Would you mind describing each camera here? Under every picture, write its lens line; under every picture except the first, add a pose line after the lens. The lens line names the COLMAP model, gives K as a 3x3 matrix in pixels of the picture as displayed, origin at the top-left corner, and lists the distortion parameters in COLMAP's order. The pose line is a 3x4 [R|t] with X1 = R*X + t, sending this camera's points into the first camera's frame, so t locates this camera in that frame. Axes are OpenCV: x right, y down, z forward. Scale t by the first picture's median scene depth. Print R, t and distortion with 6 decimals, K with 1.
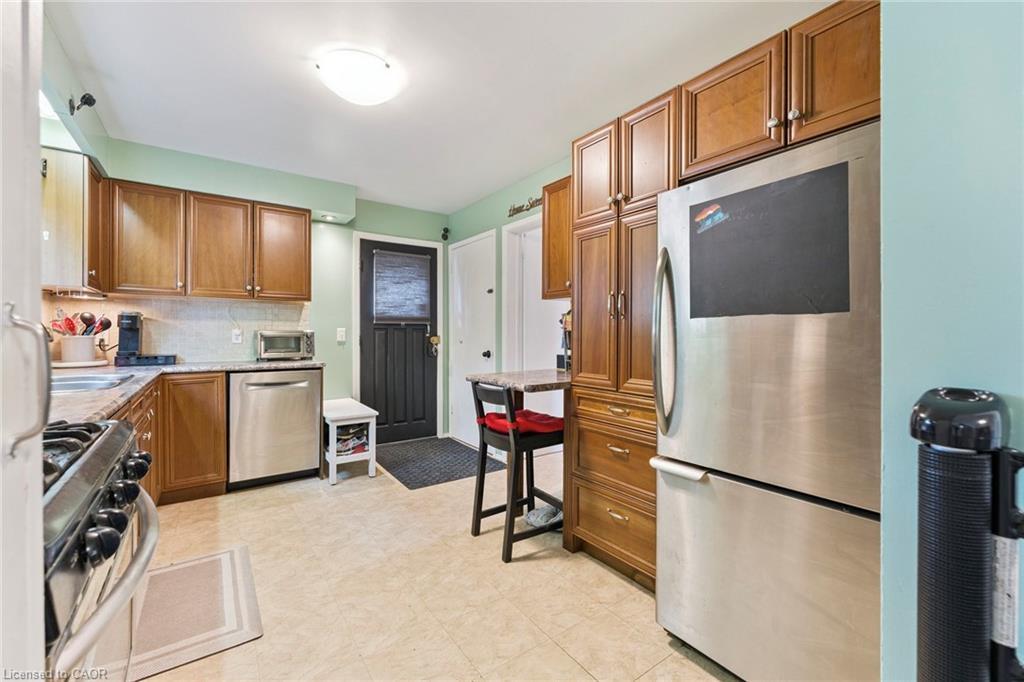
lens RADIAL K [[424.1, 0, 512.4], [0, 424.1, 334.0], [0, 0, 1]] dist [-0.001522, -0.000350]
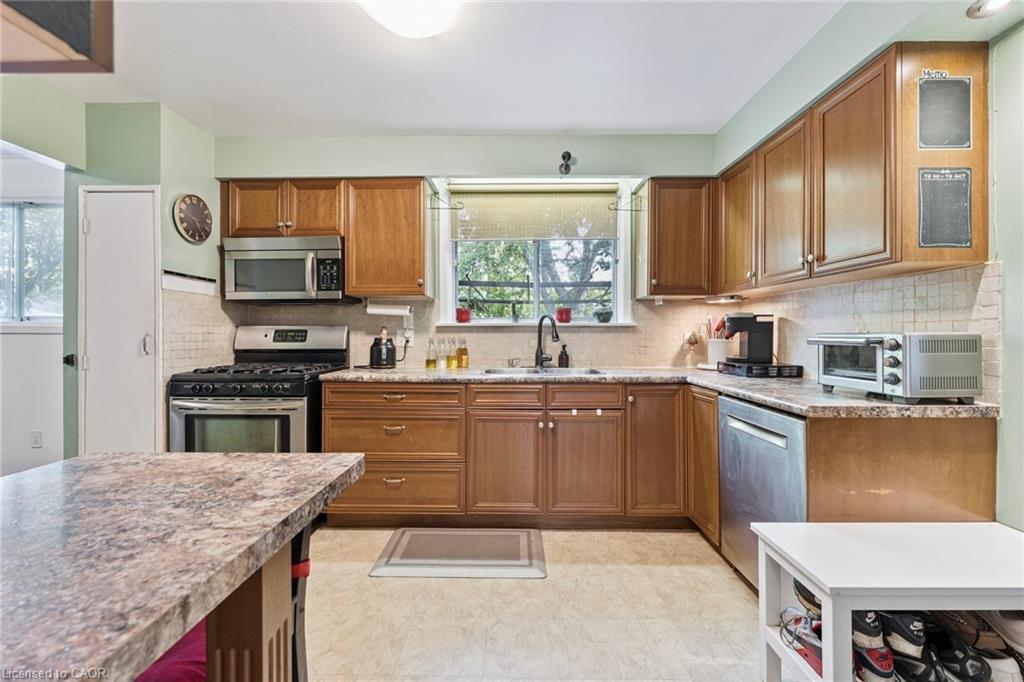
lens RADIAL K [[424.1, 0, 512.4], [0, 424.1, 334.0], [0, 0, 1]] dist [-0.001522, -0.000350]
pose [[-0.592652, -0.003581, -0.805450, 0.088293], [-0.004141, 0.999990, -0.001400, -0.004702], [0.805448, 0.002506, -0.592662, 1.042994]]
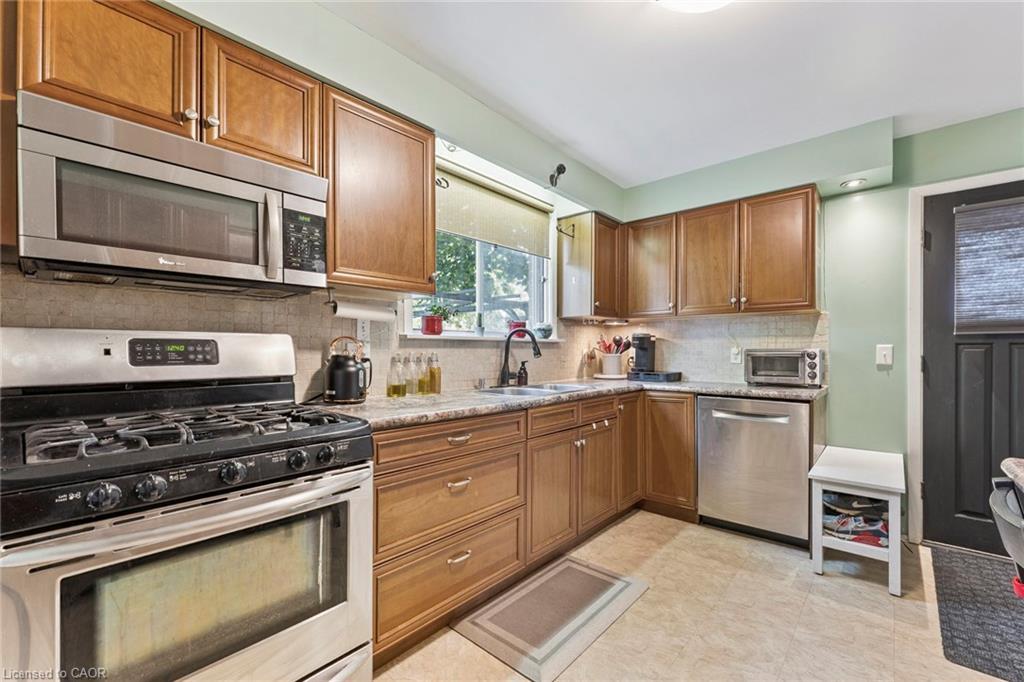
lens RADIAL K [[428.1, 0, 510.5], [0, 428.1, 351.9], [0, 0, 1]] dist [0.001198, -0.000105]
pose [[0.222270, -0.000820, -0.974985, 0.140738], [-0.001649, 0.999998, -0.001217, -0.000516], [0.974984, 0.001878, 0.222268, 0.360600]]
